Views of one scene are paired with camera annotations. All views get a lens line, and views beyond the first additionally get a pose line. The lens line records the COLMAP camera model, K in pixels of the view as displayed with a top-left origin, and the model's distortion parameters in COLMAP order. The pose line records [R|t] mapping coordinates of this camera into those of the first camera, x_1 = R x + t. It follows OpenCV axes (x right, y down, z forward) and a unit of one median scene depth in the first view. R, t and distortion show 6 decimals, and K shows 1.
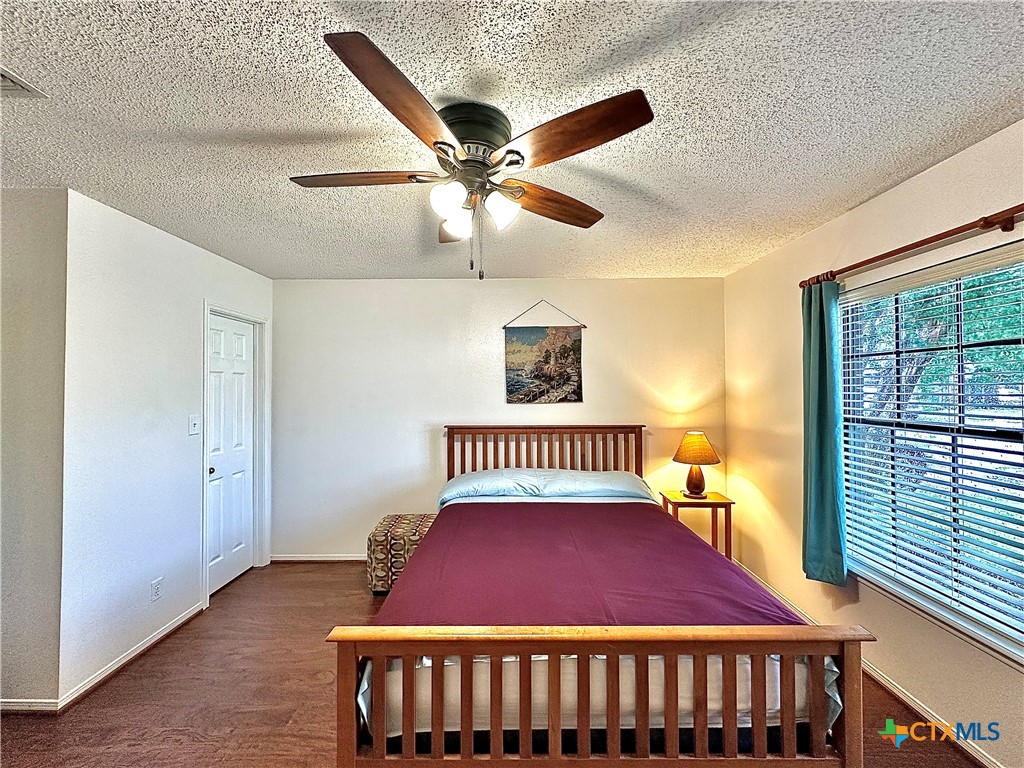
lens RADIAL K [[406.8, 0, 512.0], [0, 406.8, 384.0], [0, 0, 1]] dist [-0.001749, 0.000126]
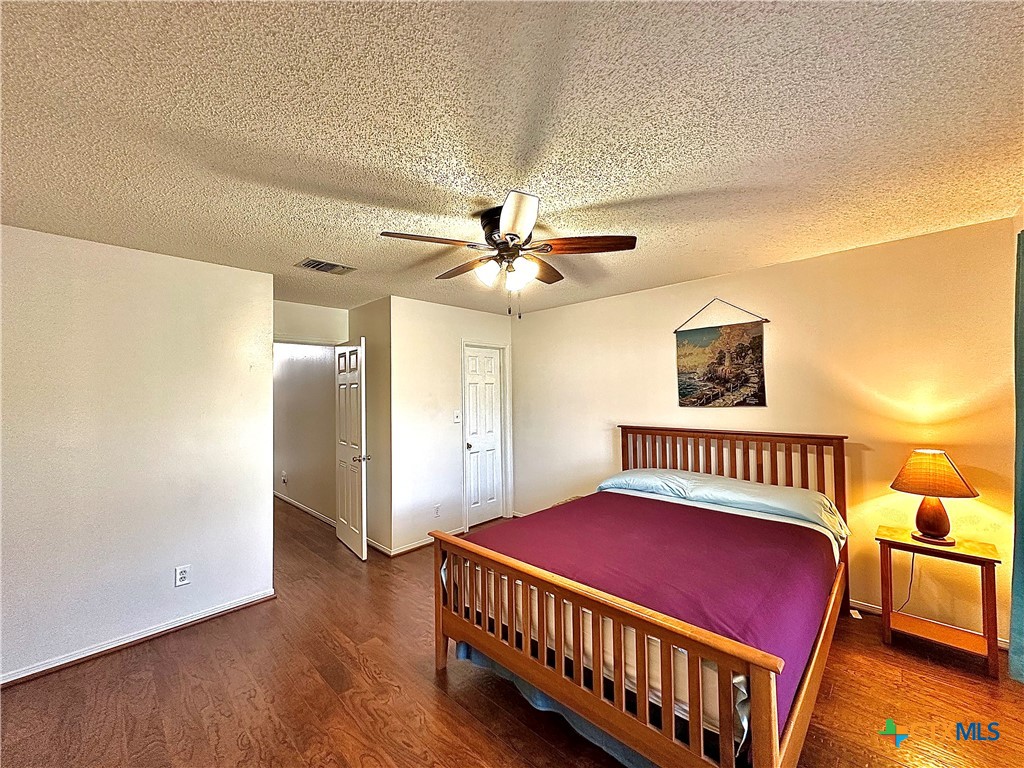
lens RADIAL K [[406.8, 0, 512.0], [0, 406.8, 384.0], [0, 0, 1]] dist [-0.001749, 0.000126]
pose [[0.723003, -0.023276, -0.690452, 0.389873], [0.022234, 0.999699, -0.010419, -0.007032], [0.690487, -0.007819, 0.723303, -0.022145]]
